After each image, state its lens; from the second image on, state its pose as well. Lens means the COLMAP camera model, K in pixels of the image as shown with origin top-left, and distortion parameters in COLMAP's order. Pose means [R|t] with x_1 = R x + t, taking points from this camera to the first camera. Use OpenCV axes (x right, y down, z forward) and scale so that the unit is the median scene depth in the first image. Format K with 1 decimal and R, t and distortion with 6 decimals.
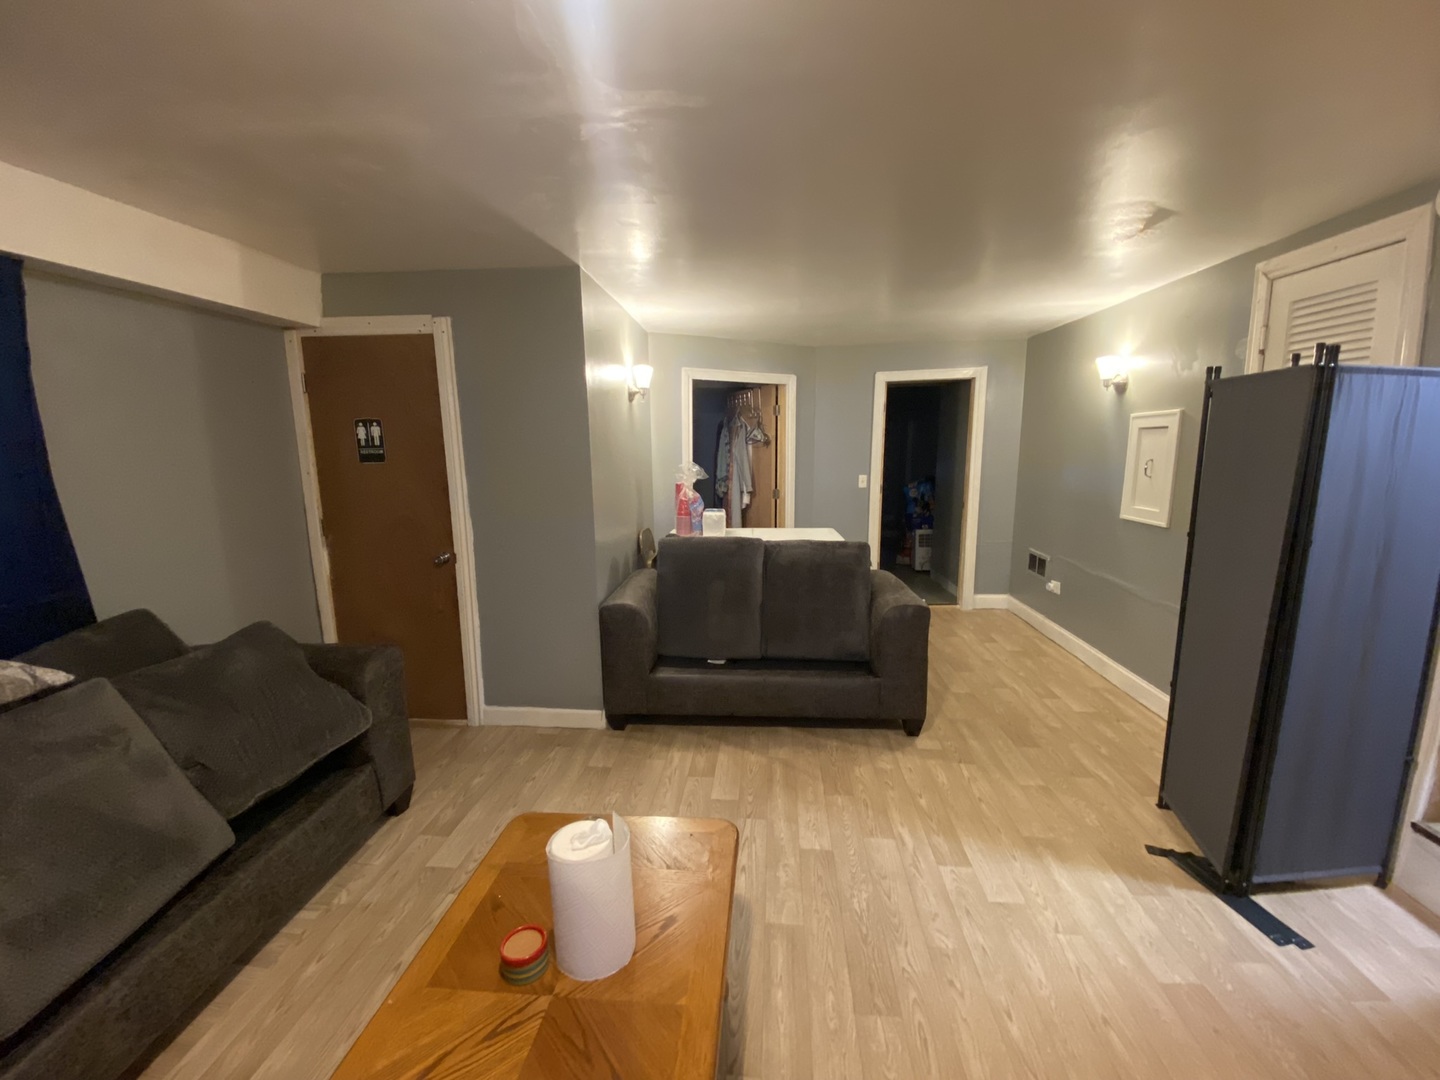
lens RADIAL K [[580.6, 0, 720.0], [0, 580.6, 540.0], [0, 0, 1]] dist [-0.001196, -0.000155]
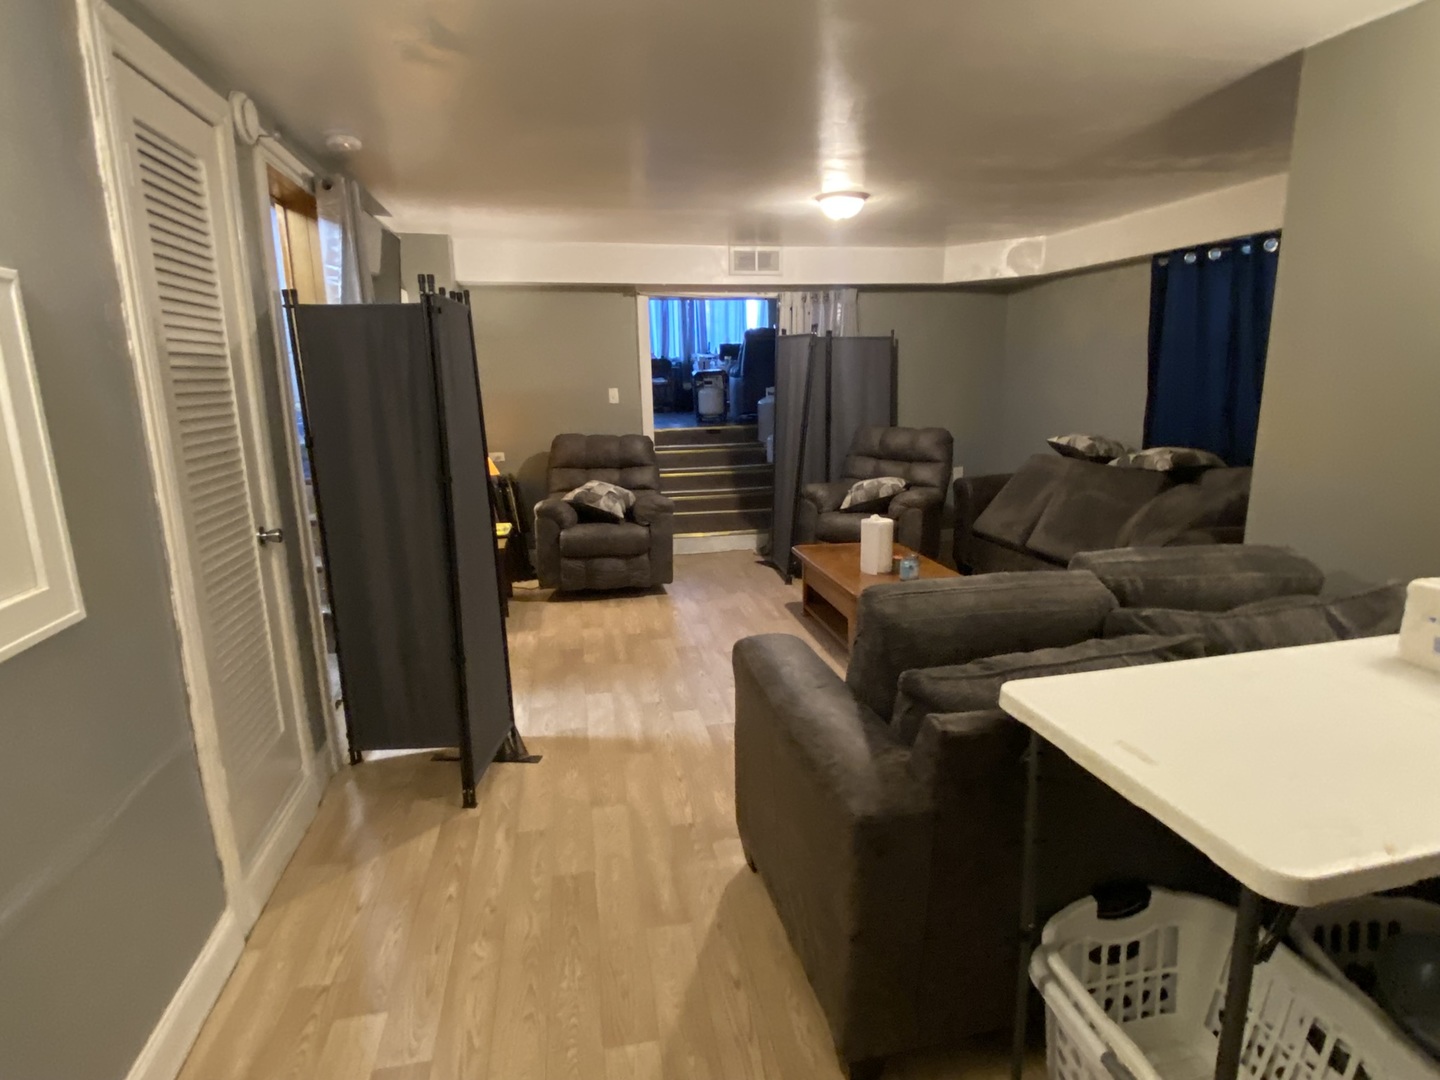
lens RADIAL K [[802.6, 0, 717.4], [0, 802.6, 532.5], [0, 0, 1]] dist [0.077718, -0.079503]
pose [[-0.960385, 0.082854, -0.266077, 0.589849], [-0.020238, 0.931524, 0.363118, -0.284945], [0.277942, 0.354117, -0.892944, 1.686306]]
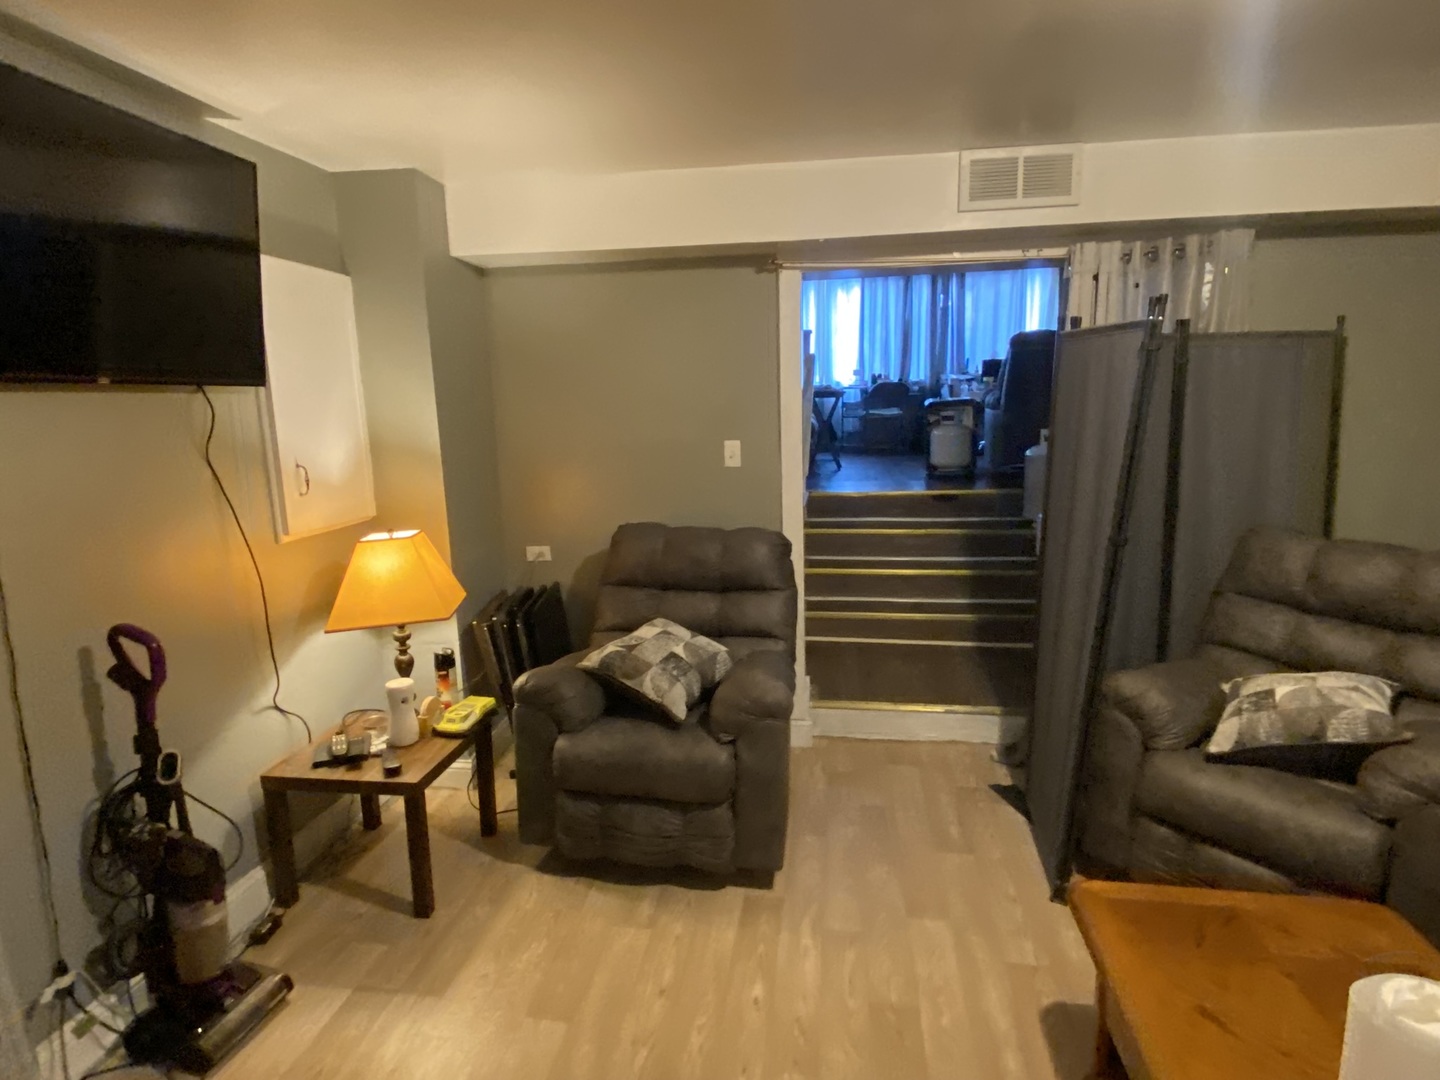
lens RADIAL K [[802.6, 0, 717.4], [0, 802.6, 532.5], [0, 0, 1]] dist [0.077718, -0.079503]
pose [[-0.997839, 0.026583, 0.060087, 0.243723], [0.045174, 0.941637, 0.333587, -0.140991], [-0.047713, 0.335580, -0.940803, 0.812671]]
